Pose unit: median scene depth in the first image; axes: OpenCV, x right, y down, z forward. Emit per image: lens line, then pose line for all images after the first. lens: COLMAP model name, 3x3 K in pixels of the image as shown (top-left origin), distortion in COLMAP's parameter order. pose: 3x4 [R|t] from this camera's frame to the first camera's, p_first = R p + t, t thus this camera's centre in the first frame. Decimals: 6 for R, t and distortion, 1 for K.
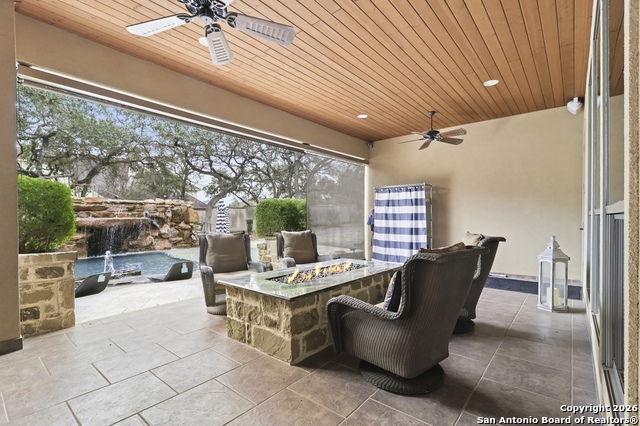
lens RADIAL K [[299.4, 0, 323.3], [0, 299.4, 215.8], [0, 0, 1]] dist [0.002485, -0.000486]
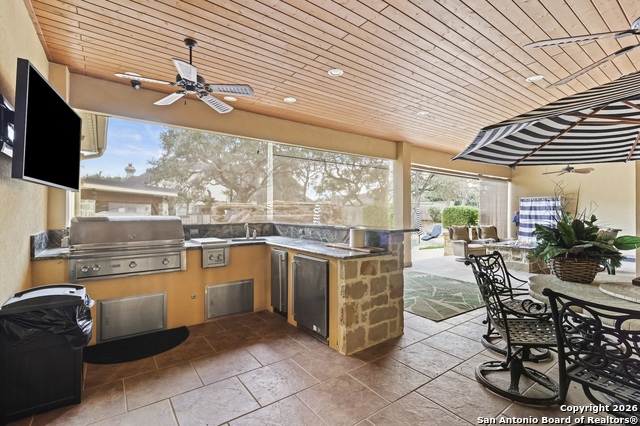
lens RADIAL K [[299.4, 0, 316.6], [0, 299.4, 211.8], [0, 0, 1]] dist [0.002485, -0.000486]
pose [[0.968162, 0.002897, -0.250309, -0.476864], [-0.001256, 0.999977, 0.006715, -0.033718], [0.250323, -0.006187, 0.968143, -0.797264]]
